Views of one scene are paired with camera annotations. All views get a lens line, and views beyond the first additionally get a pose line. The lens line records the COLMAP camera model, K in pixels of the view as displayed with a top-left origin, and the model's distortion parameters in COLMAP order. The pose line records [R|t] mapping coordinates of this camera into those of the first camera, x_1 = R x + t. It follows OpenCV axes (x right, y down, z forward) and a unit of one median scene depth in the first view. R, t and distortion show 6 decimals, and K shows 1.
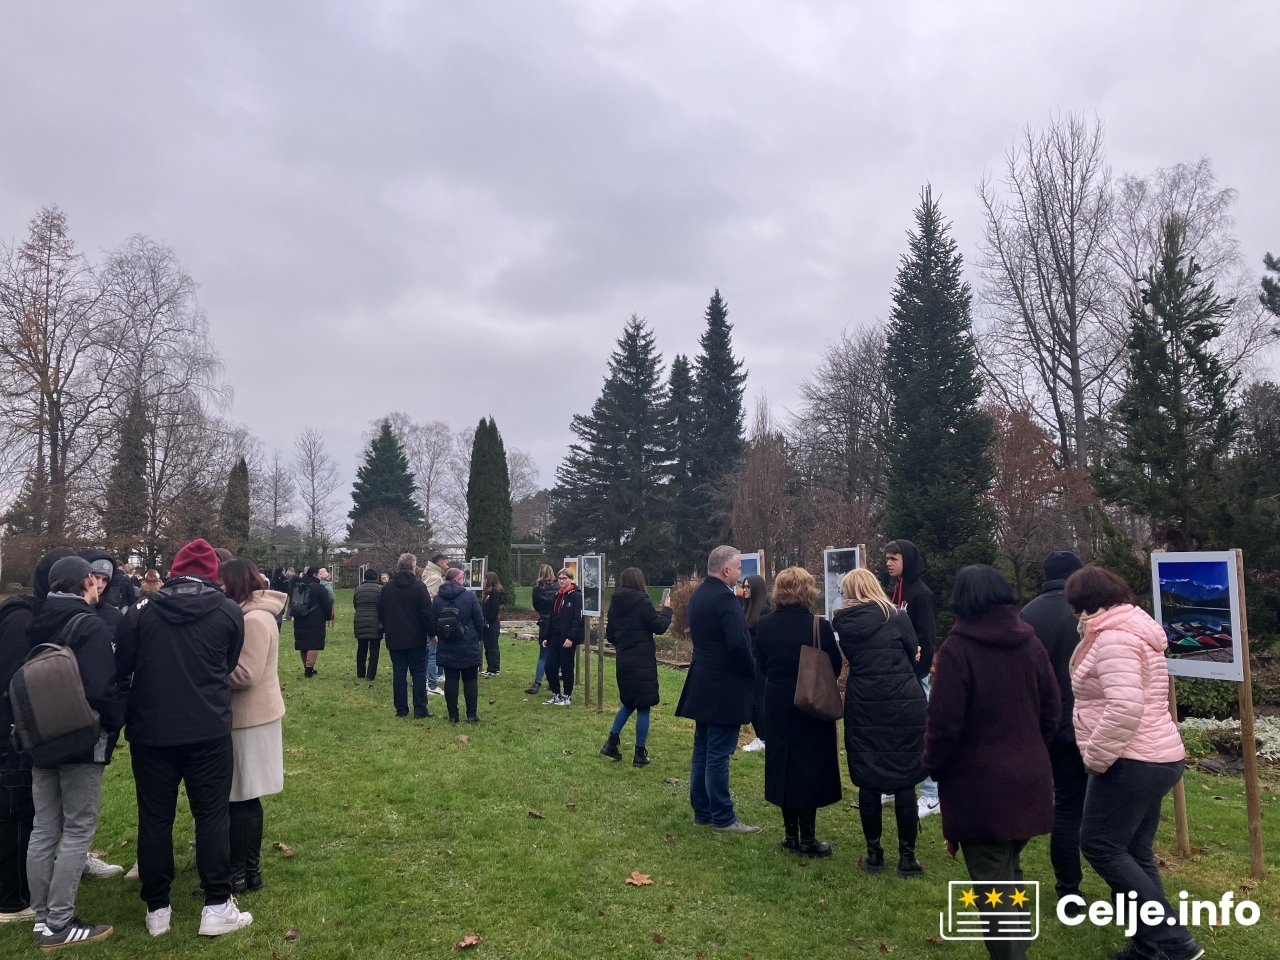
lens RADIAL K [[1033.2, 0, 638.2], [0, 1033.2, 512.9], [0, 0, 1]] dist [0.010484, -0.010927]
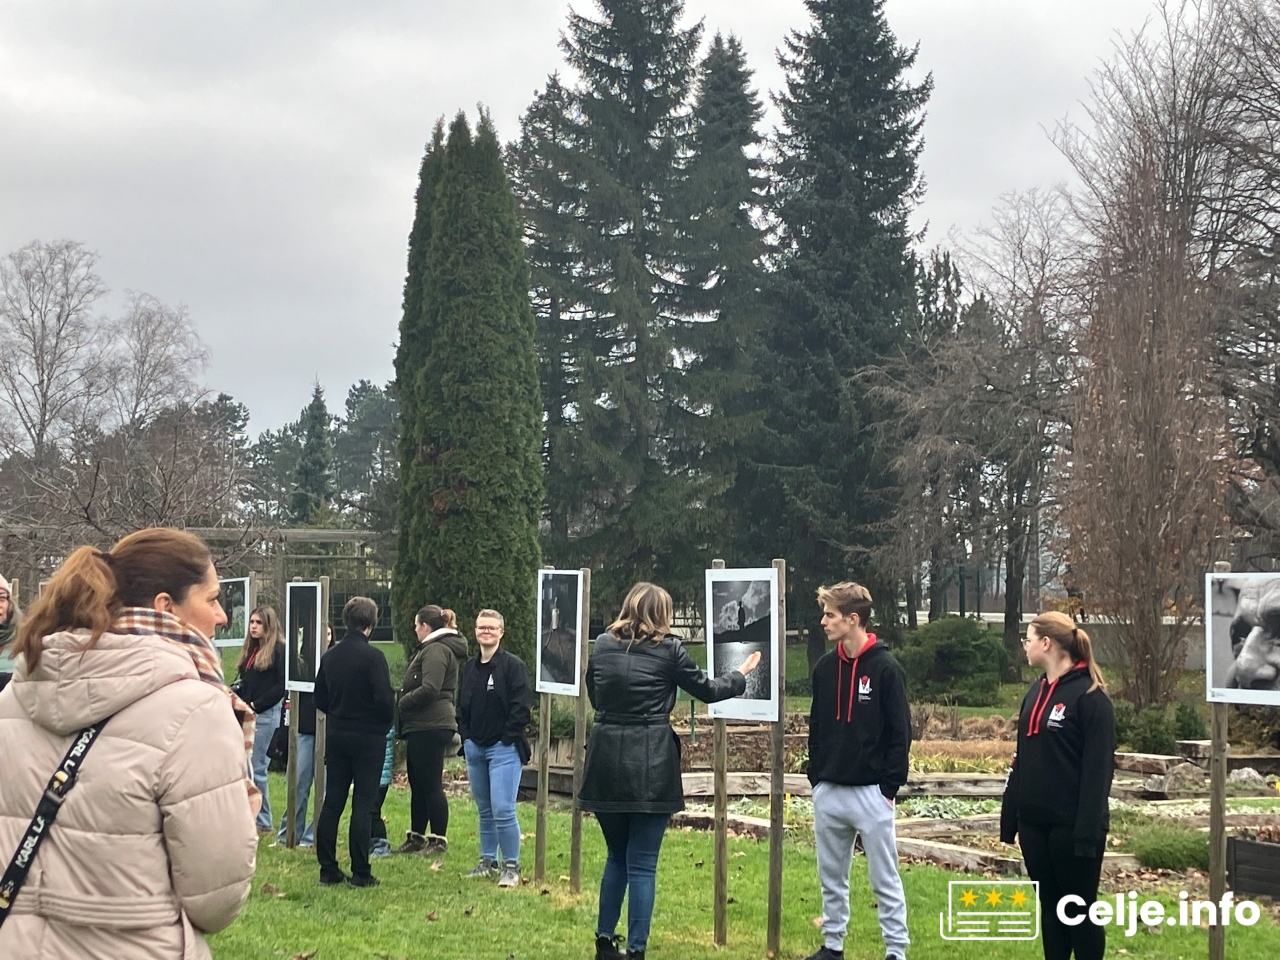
lens RADIAL K [[2327.9, 0, 640.0], [0, 2327.9, 480.0], [0, 0, 1]] dist [-0.010532, -0.024848]
pose [[0.991228, 0.014704, 0.131342, -0.107656], [-0.015111, 0.999884, 0.002106, 0.009665], [-0.131296, -0.004072, 0.991335, 0.167521]]
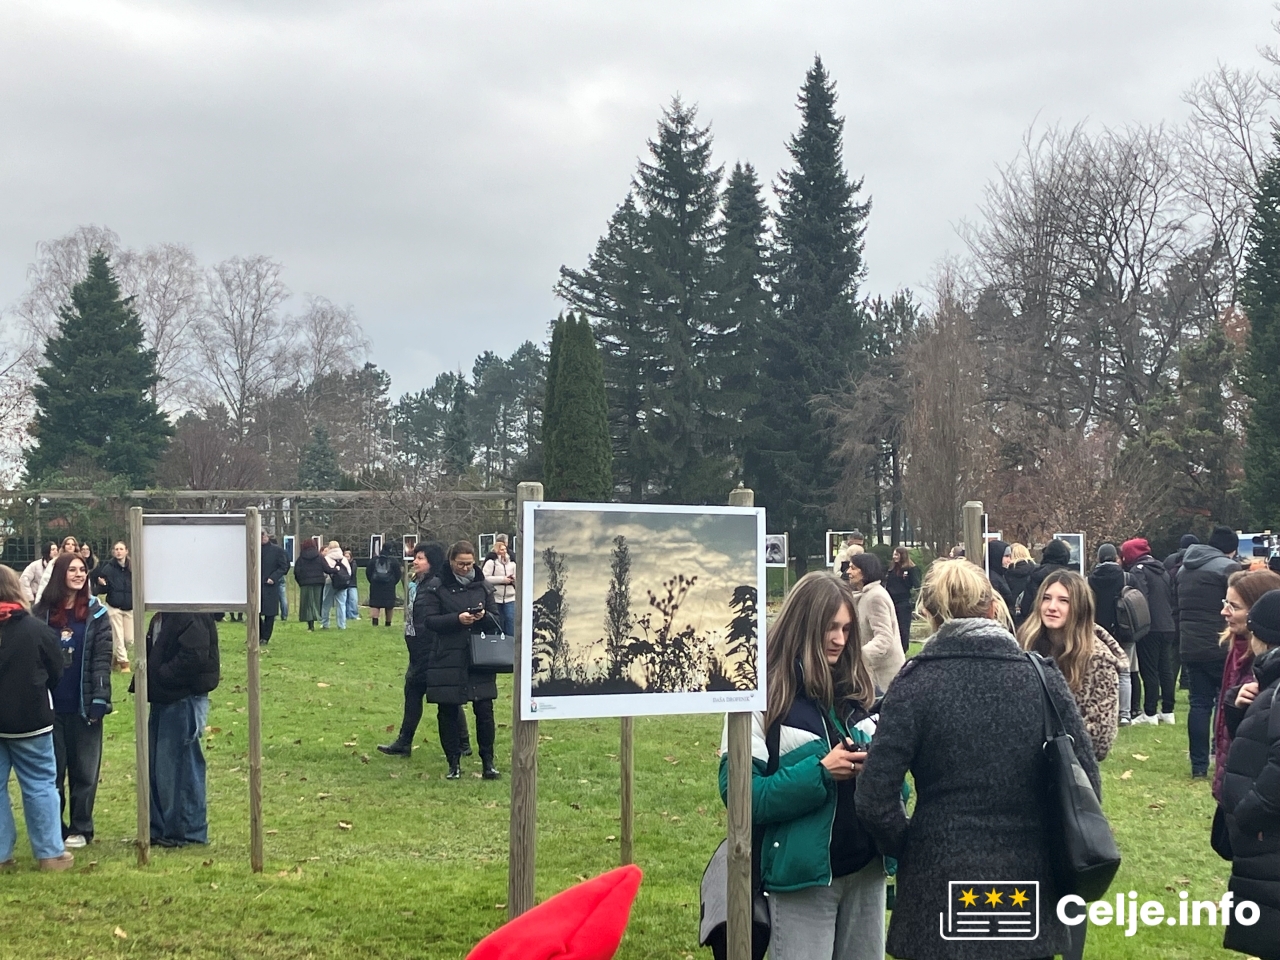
lens RADIAL K [[2213.0, 0, 640.0], [0, 2213.0, 480.0], [0, 0, 1]] dist [0.015684, 0.019556]
pose [[0.996216, 0.002037, 0.086891, -0.131806], [-0.004684, 0.999531, 0.030265, -0.015223], [-0.086789, -0.030558, 0.995758, -0.241955]]
